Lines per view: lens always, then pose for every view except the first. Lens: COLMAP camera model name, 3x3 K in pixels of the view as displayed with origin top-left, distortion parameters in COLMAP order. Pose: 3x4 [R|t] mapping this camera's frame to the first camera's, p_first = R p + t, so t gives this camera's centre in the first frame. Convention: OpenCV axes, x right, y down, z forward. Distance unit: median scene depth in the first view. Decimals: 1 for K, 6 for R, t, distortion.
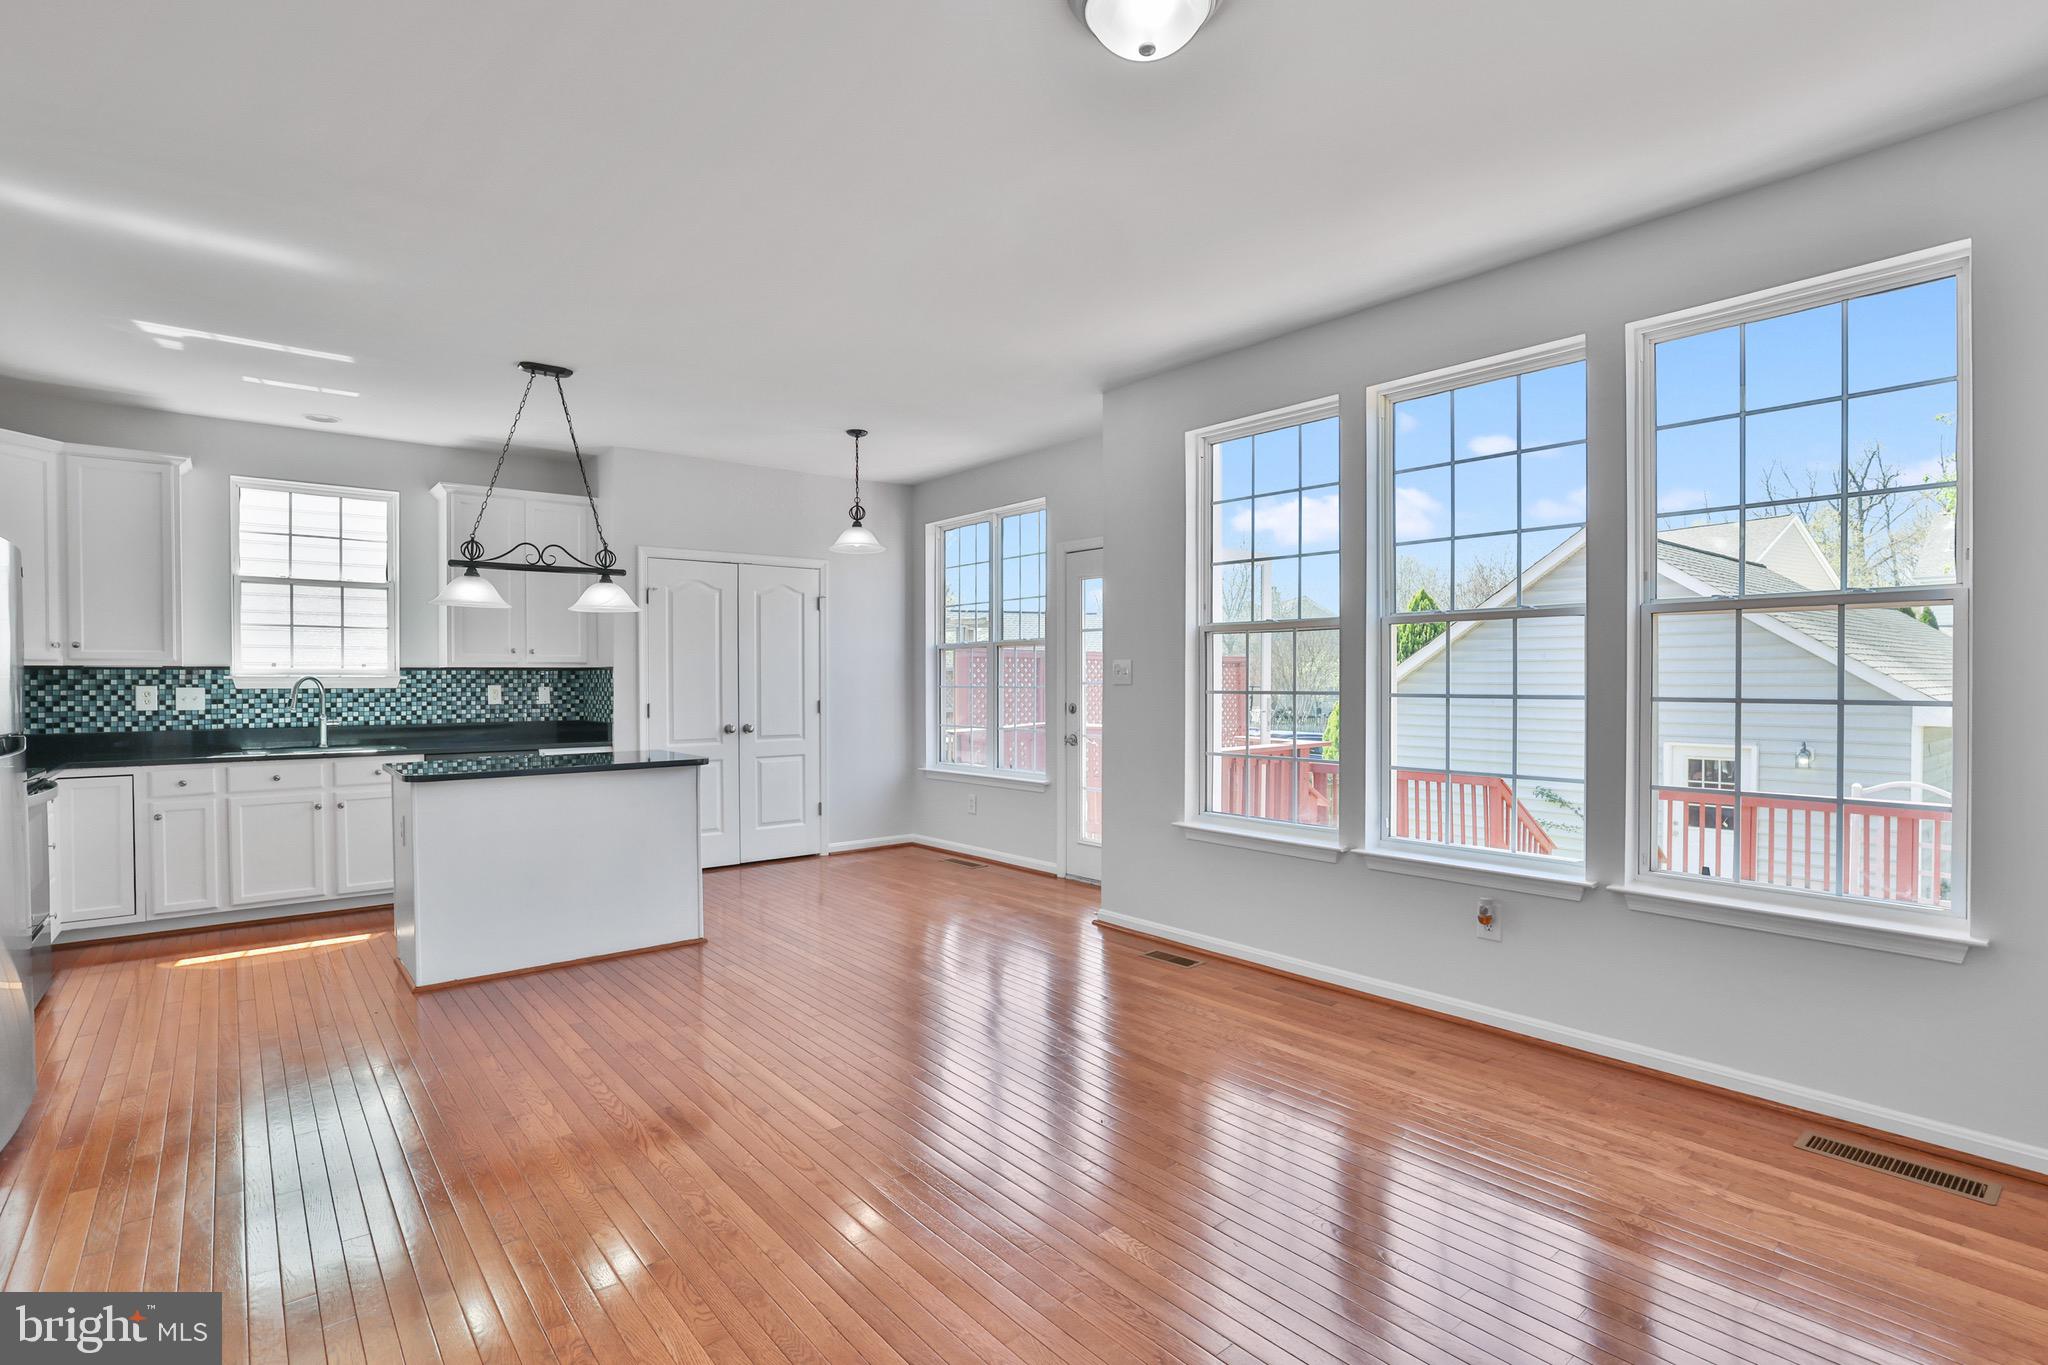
lens RADIAL K [[950.3, 0, 1009.7], [0, 950.3, 693.2], [0, 0, 1]] dist [-0.050682, 0.016269]
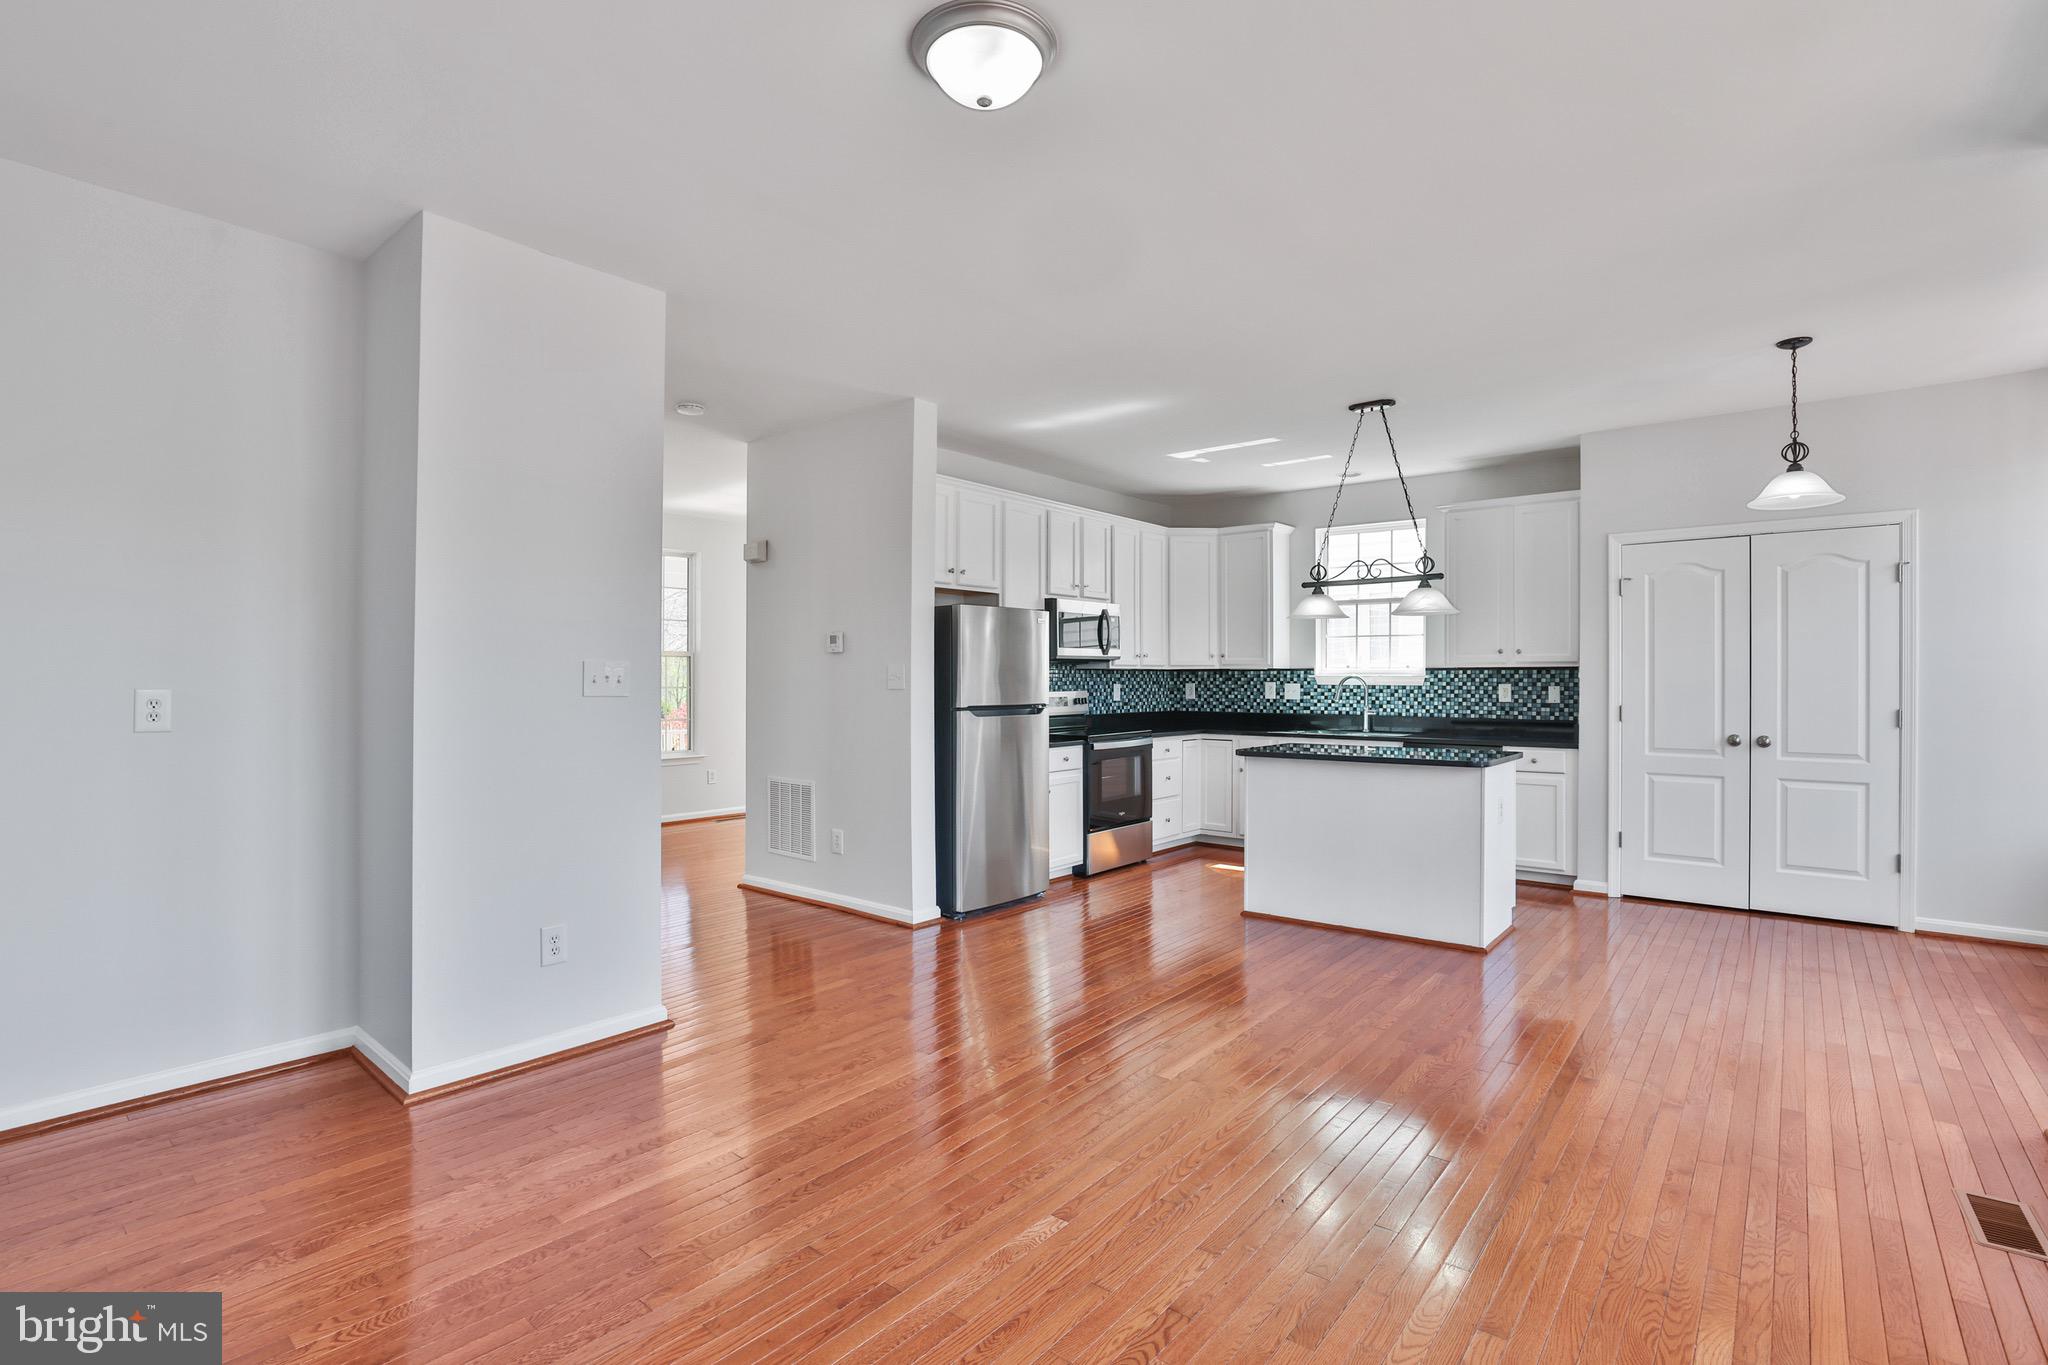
lens RADIAL K [[950.3, 0, 1019.0], [0, 950.3, 681.1], [0, 0, 1]] dist [-0.050682, 0.016269]
pose [[0.192022, 0.006253, -0.981371, 0.447887], [-0.015090, 0.999880, 0.003418, -0.008248], [0.981275, 0.014153, 0.192093, 0.302334]]
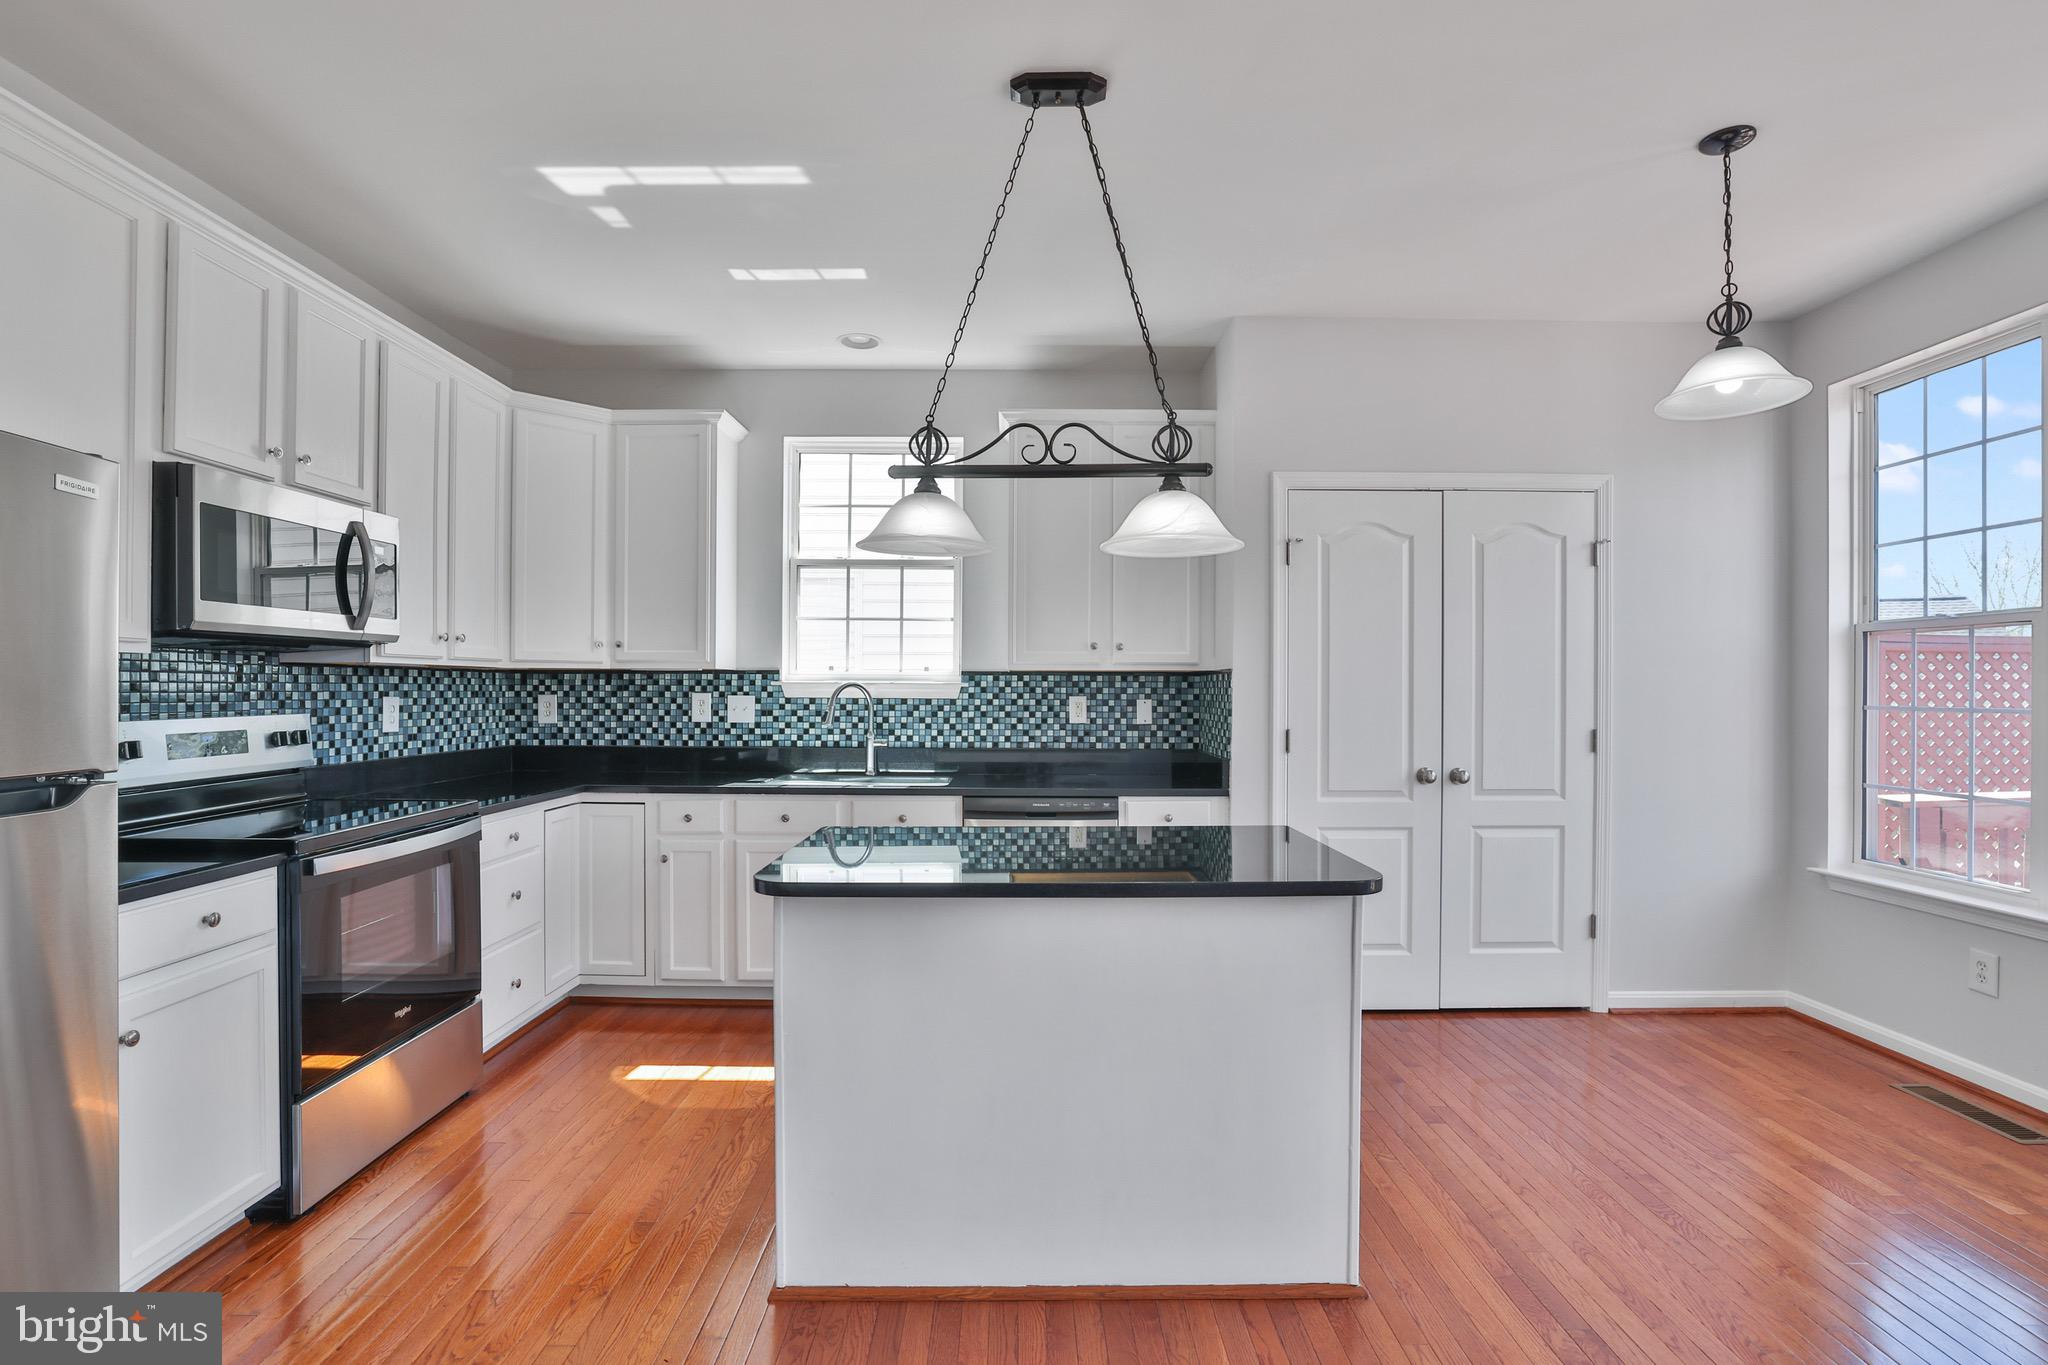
lens RADIAL K [[950.3, 0, 1020.5], [0, 950.3, 687.4], [0, 0, 1]] dist [-0.050682, 0.016269]
pose [[0.773509, 0.005162, -0.633765, -0.152166], [-0.015314, 0.999827, -0.010547, -0.008080], [0.633601, 0.017864, 0.773454, 0.490428]]
